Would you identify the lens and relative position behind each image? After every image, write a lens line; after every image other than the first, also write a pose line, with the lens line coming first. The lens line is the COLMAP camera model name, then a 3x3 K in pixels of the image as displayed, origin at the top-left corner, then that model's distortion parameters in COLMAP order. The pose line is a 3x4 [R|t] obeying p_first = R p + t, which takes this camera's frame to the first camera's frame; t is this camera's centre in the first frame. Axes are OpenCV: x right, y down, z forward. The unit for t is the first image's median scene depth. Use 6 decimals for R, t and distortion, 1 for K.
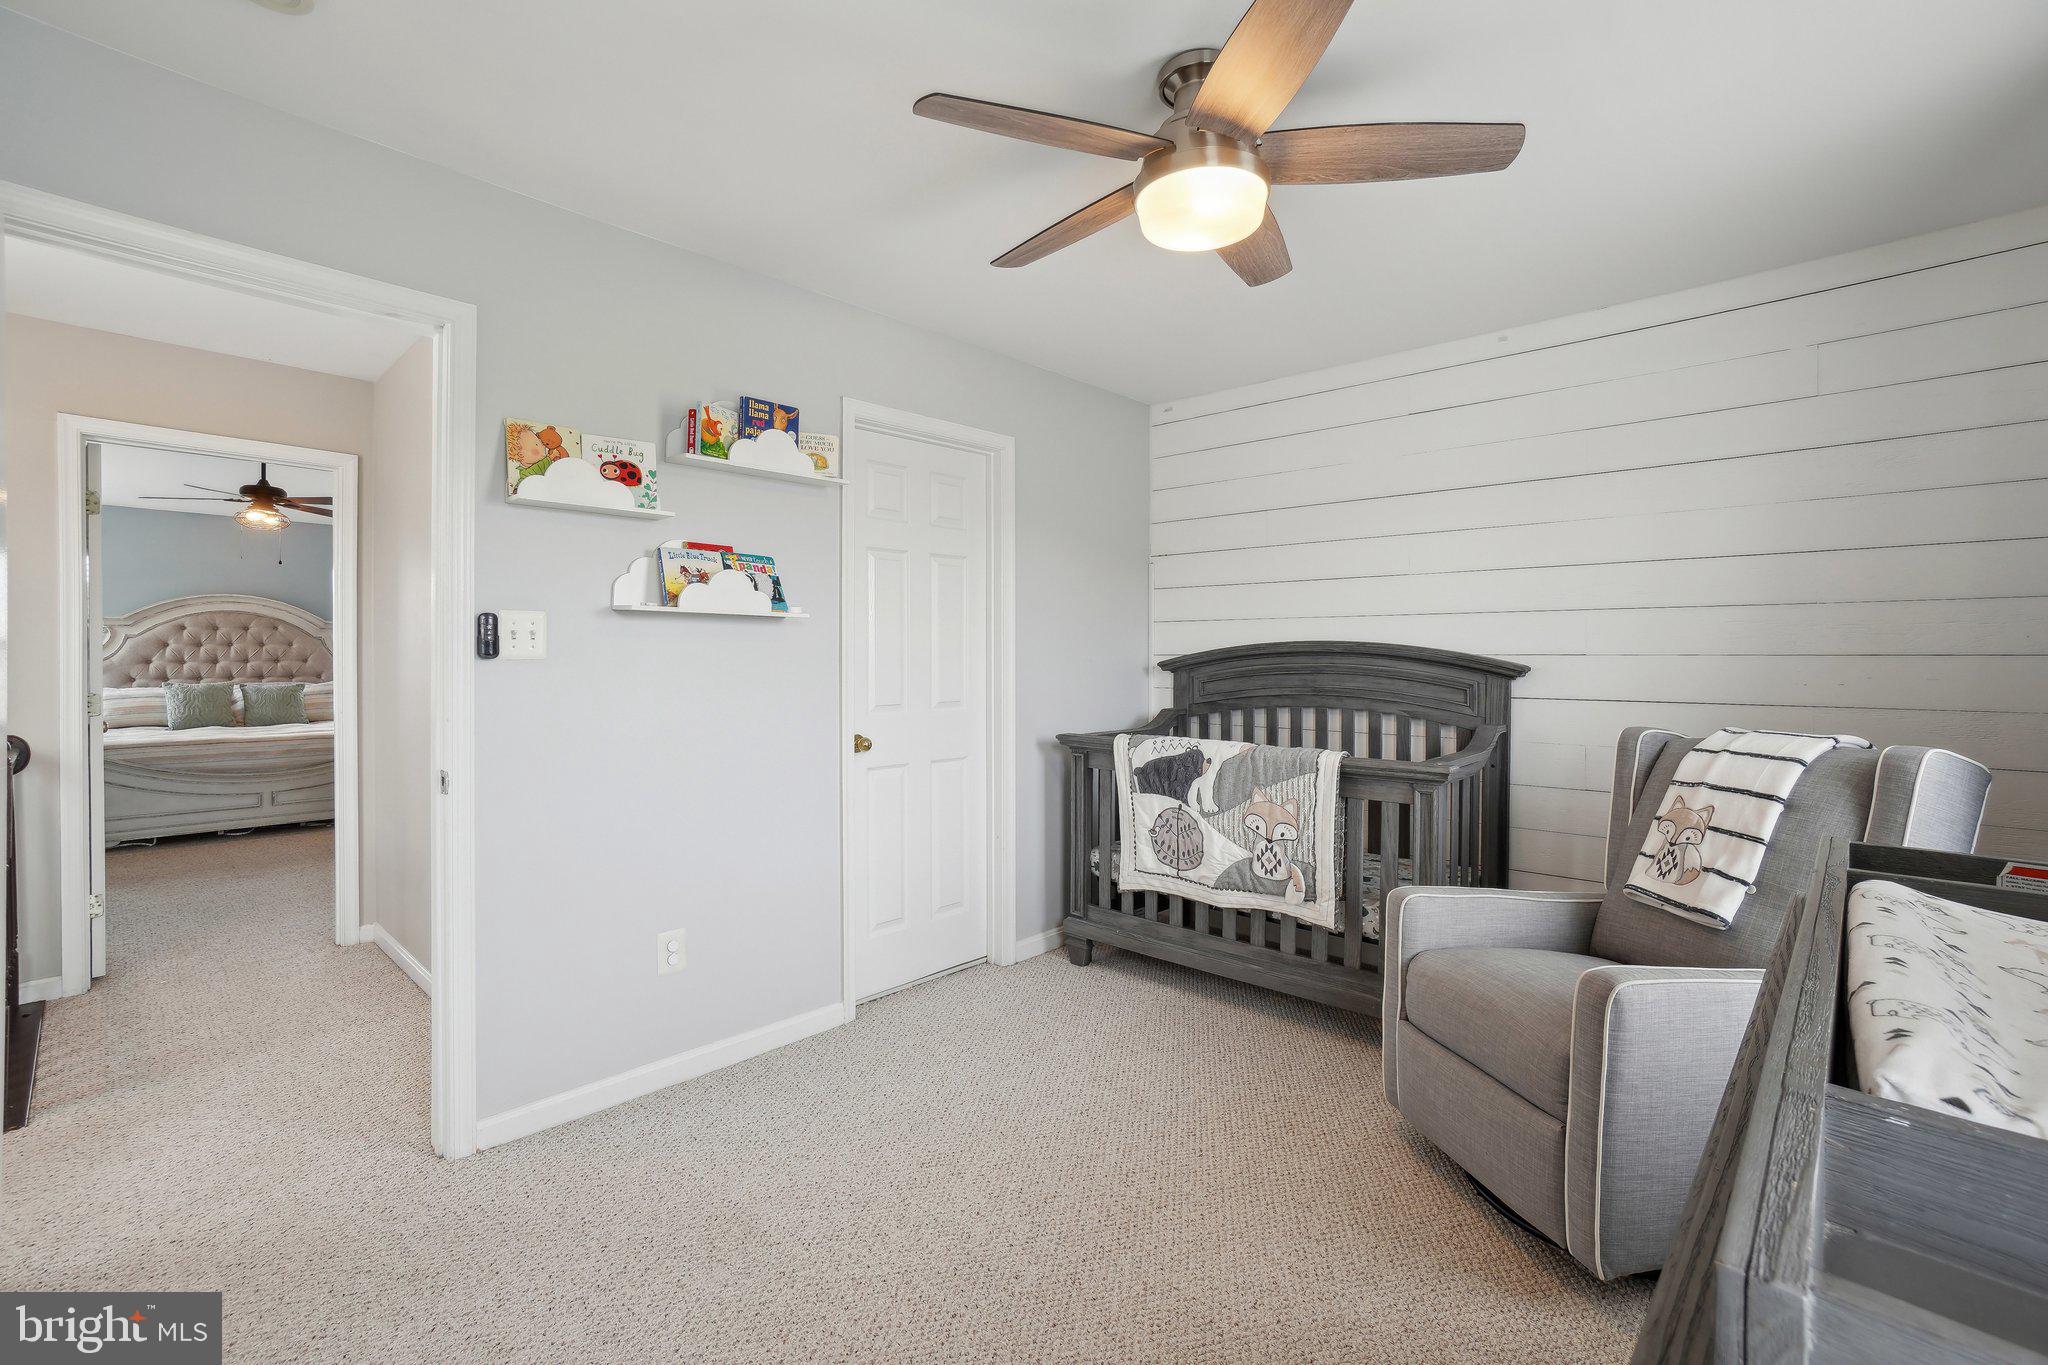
lens RADIAL K [[911.7, 0, 1057.1], [0, 911.7, 668.3], [0, 0, 1]] dist [-0.029807, 0.004291]
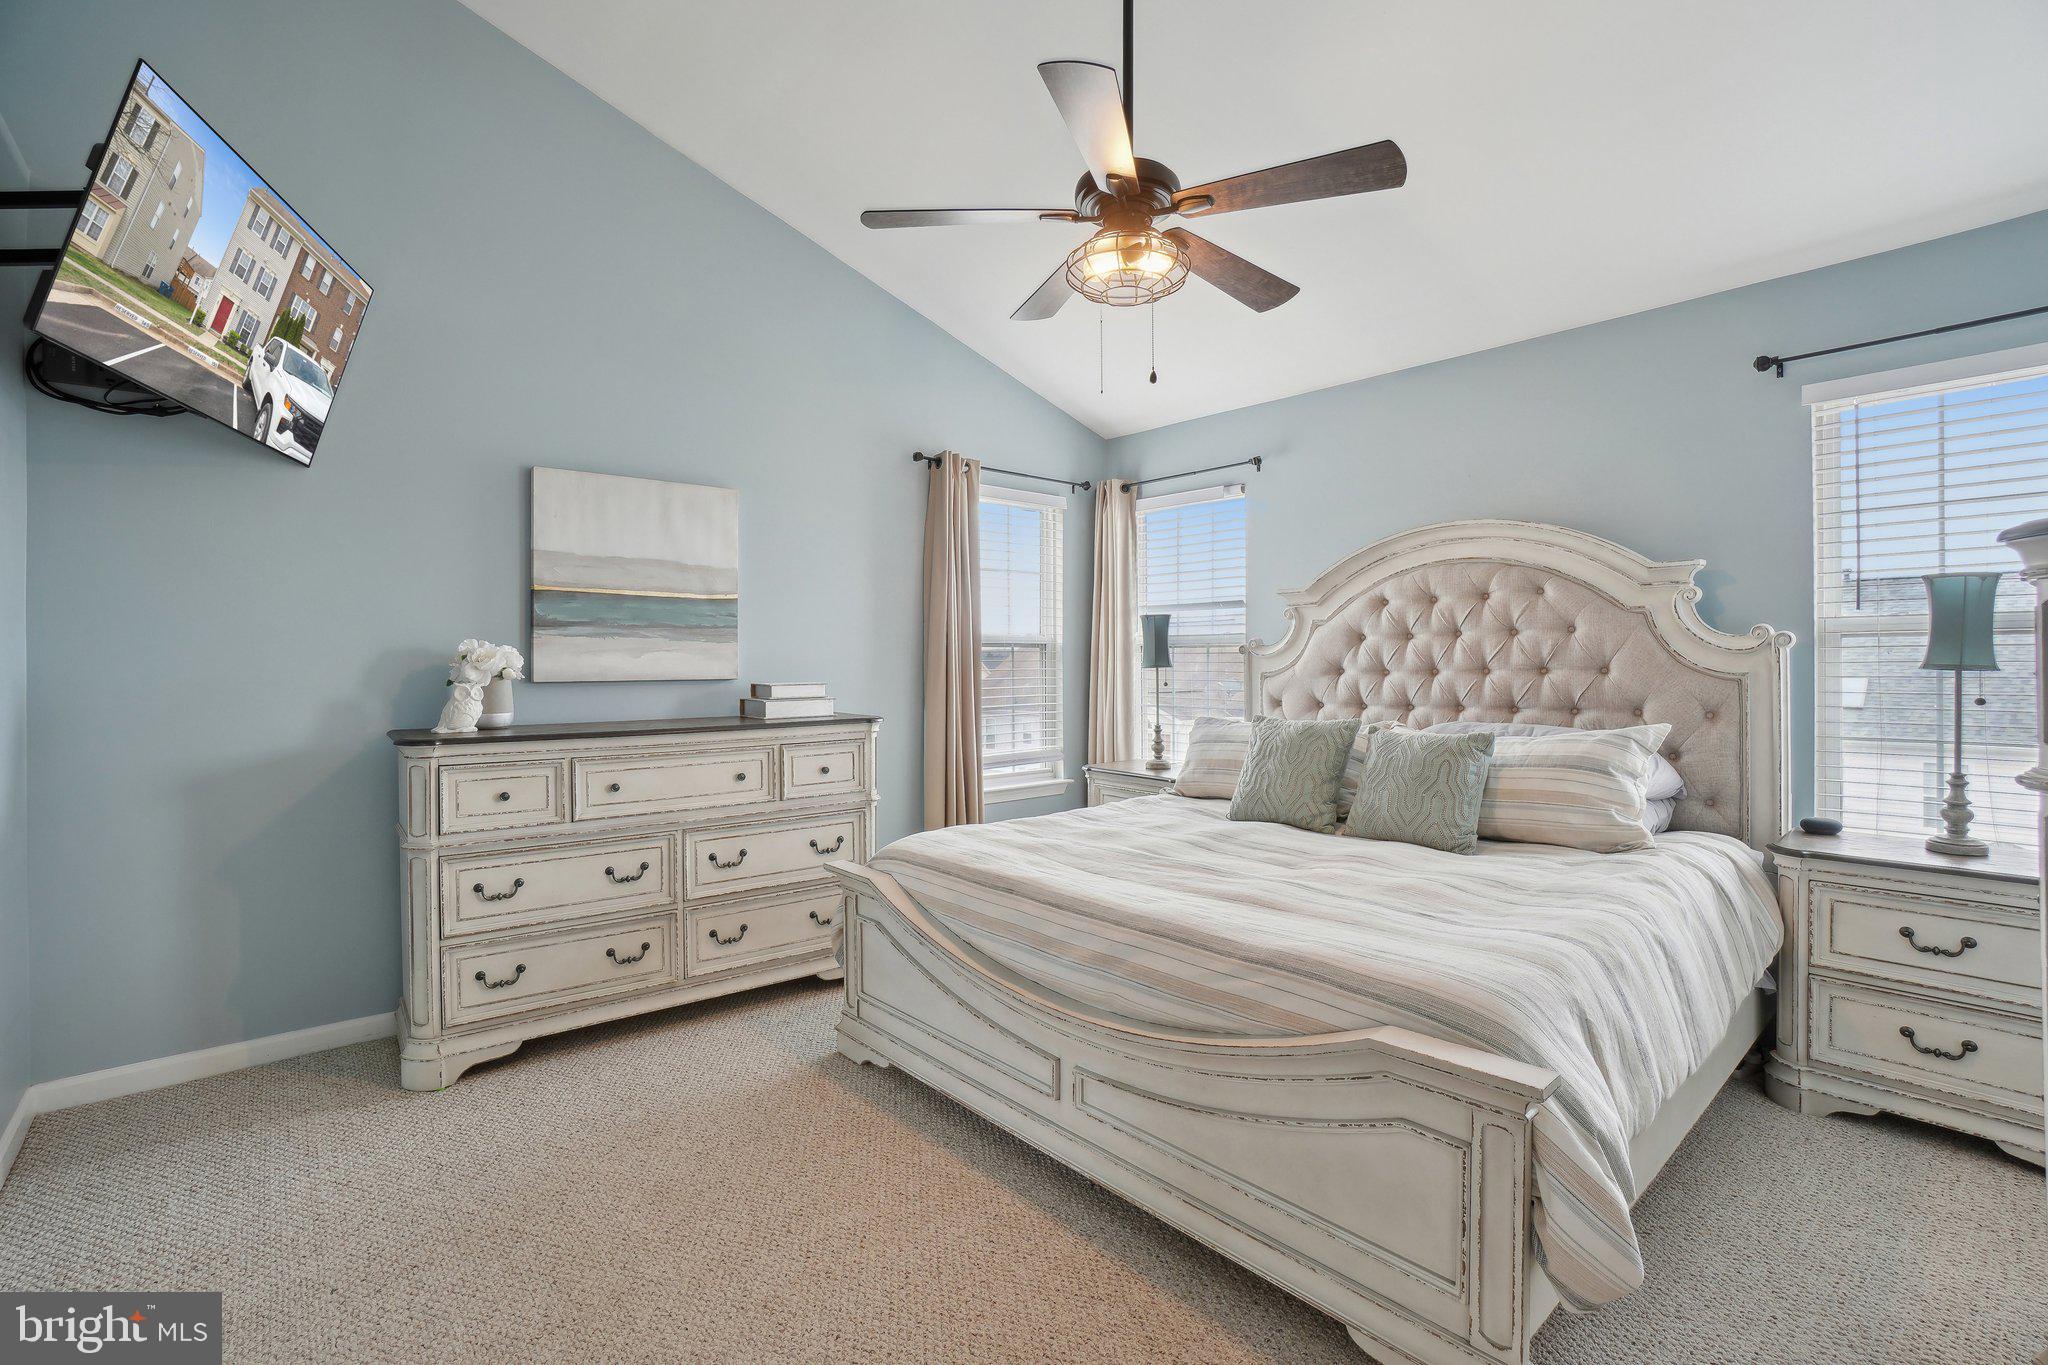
lens RADIAL K [[911.7, 0, 1018.2], [0, 911.7, 674.5], [0, 0, 1]] dist [-0.029807, 0.004291]
pose [[-0.116778, 0.005847, -0.993141, -0.464272], [-0.012127, 0.999900, 0.007313, -0.006957], [0.993084, 0.012897, -0.116695, 0.862142]]
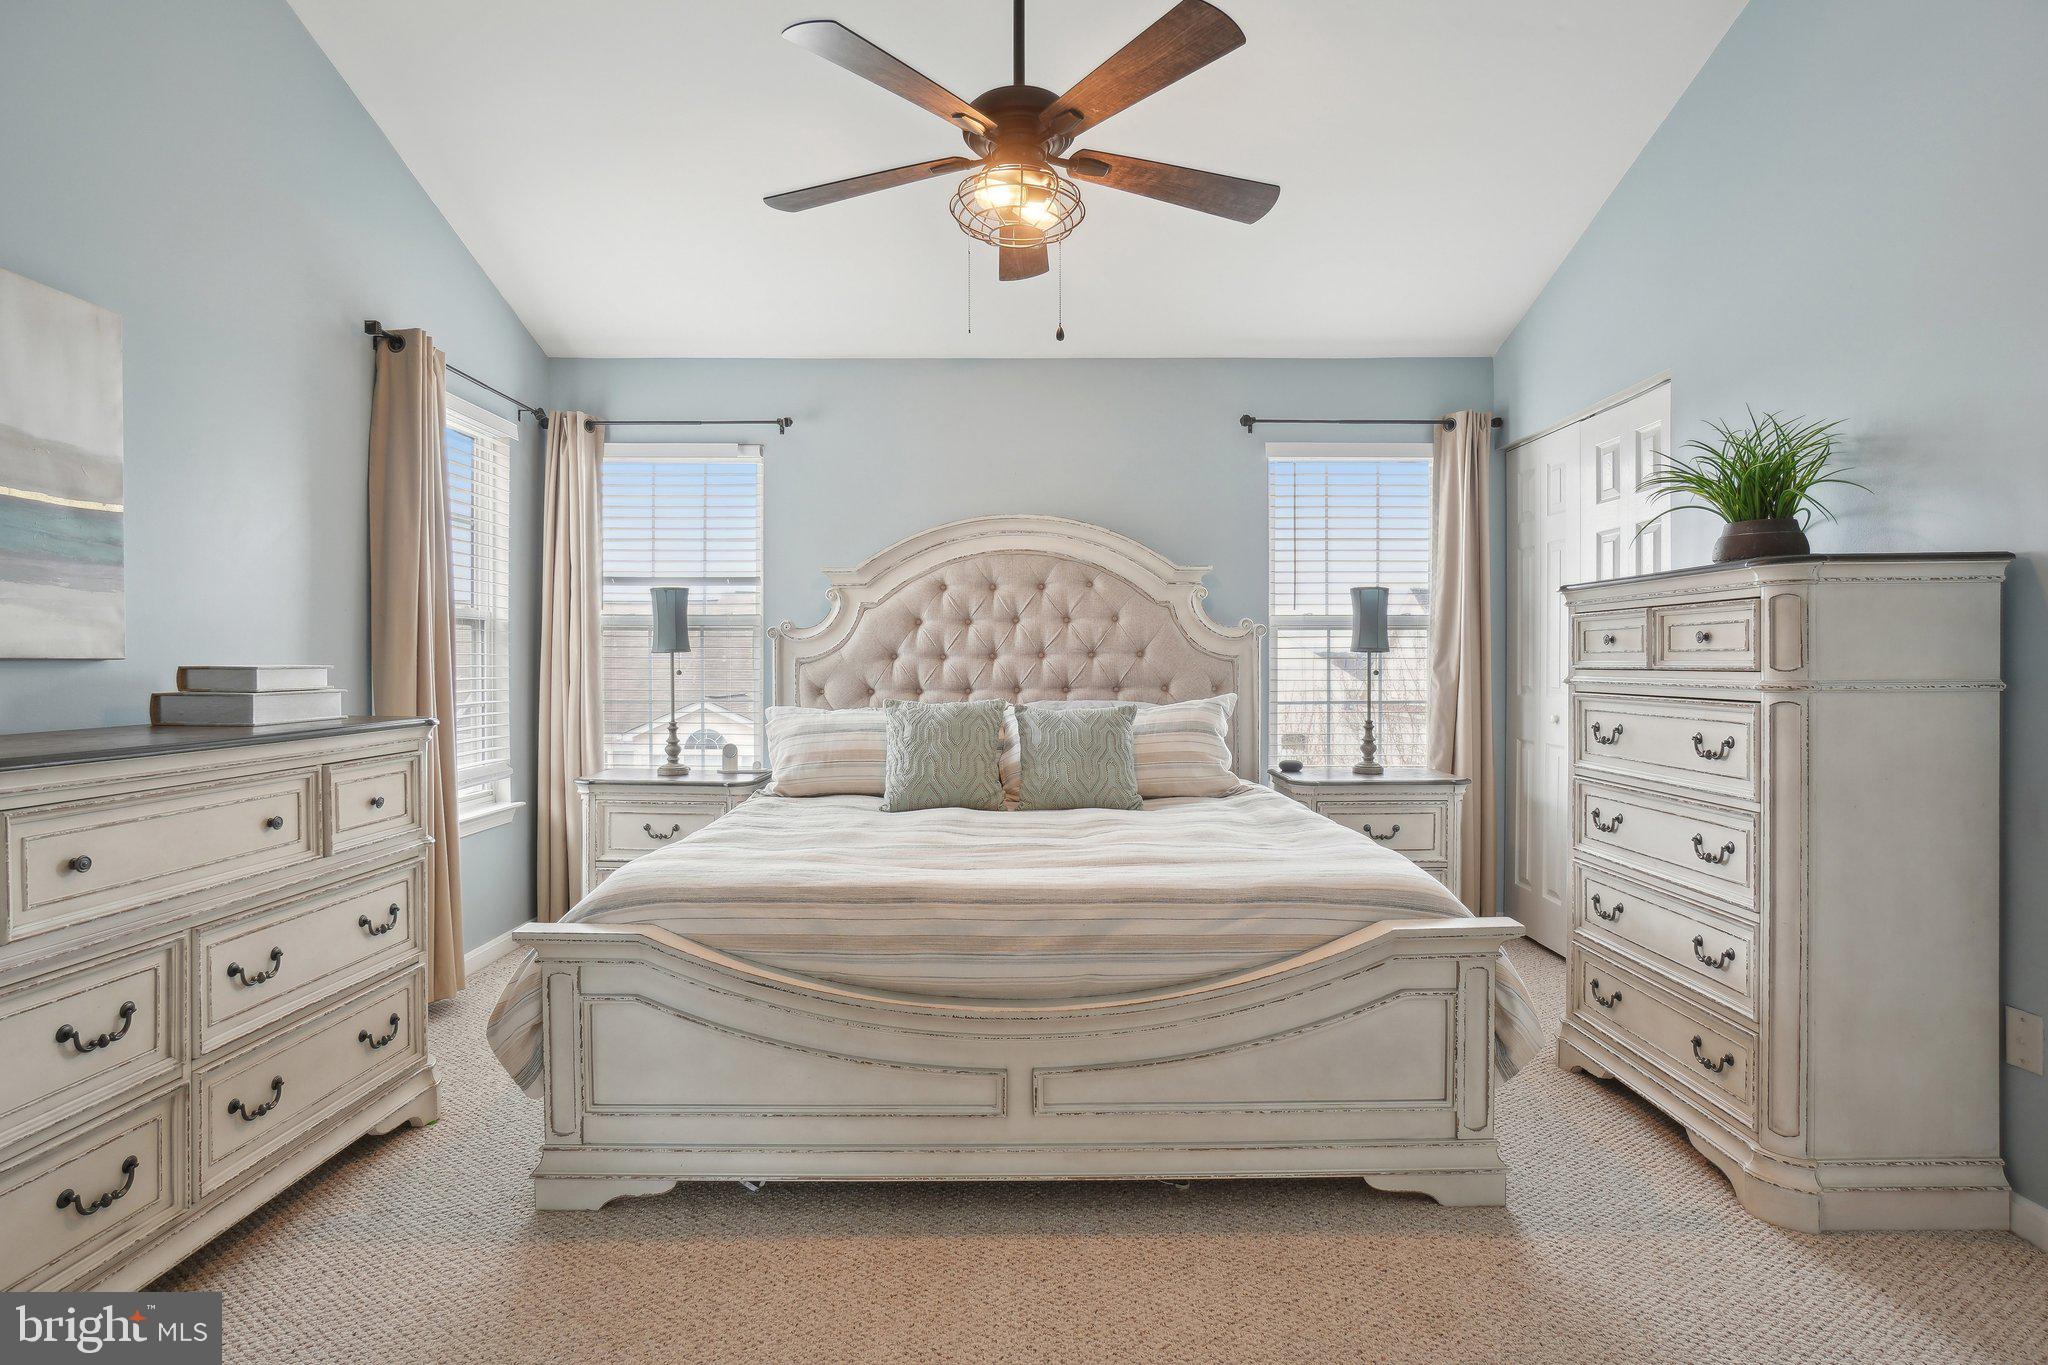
lens RADIAL K [[1034.2, 0, 1008.1], [0, 1034.2, 686.3], [0, 0, 1]] dist [-0.018503, 0.008546]
pose [[0.665877, 0.007494, -0.746024, -0.532015], [-0.004650, 0.999972, 0.005895, 0.005945], [0.746047, -0.000456, 0.665893, 0.646668]]
